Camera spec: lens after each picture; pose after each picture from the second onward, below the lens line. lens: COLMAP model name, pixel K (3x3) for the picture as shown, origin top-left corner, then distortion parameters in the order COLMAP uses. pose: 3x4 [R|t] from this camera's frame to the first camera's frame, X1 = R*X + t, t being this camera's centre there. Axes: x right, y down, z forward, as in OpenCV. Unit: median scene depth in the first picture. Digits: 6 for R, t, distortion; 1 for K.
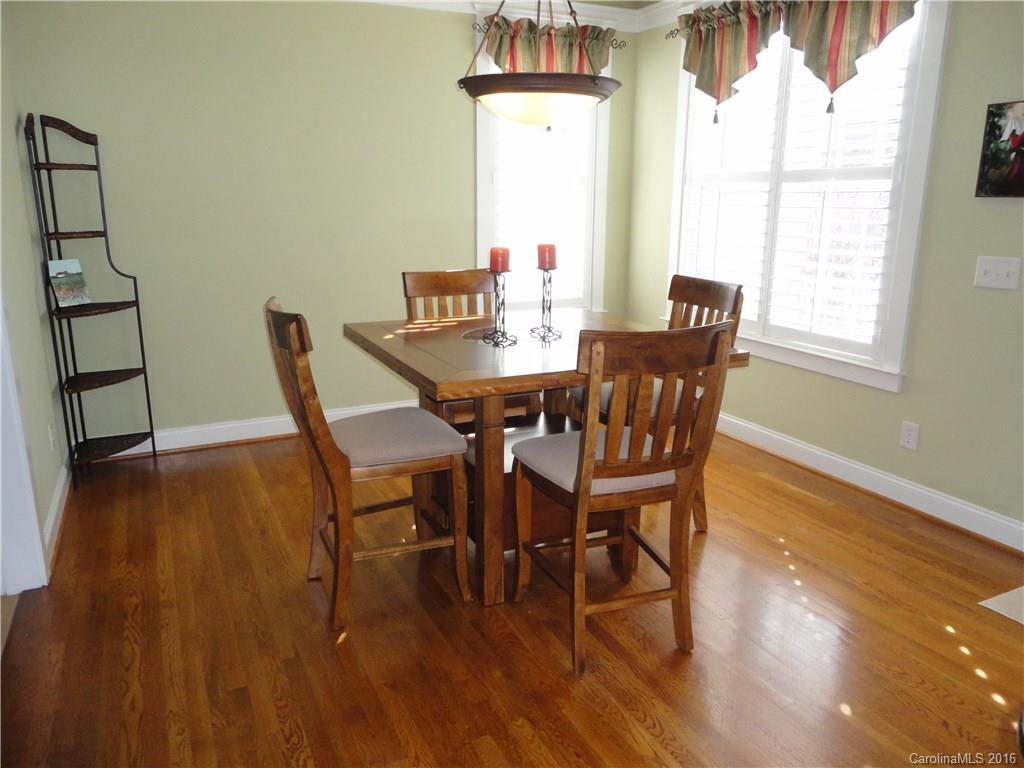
lens RADIAL K [[764.7, 0, 509.9], [0, 764.7, 380.4], [0, 0, 1]] dist [0.012082, -0.003517]
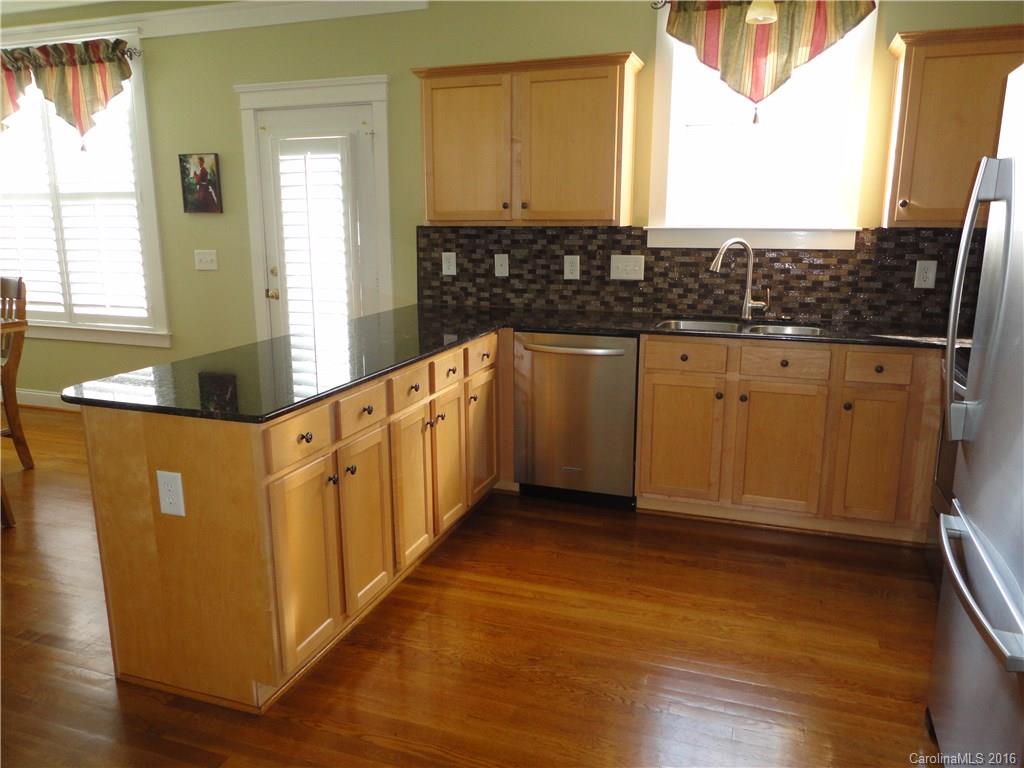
lens RADIAL K [[764.7, 0, 503.4], [0, 764.7, 378.0], [0, 0, 1]] dist [0.012082, -0.003517]
pose [[0.720643, -0.151646, 0.676518, -0.027683], [0.165902, 0.985155, 0.044107, 0.116211], [-0.673164, 0.080451, 0.735104, -0.490246]]
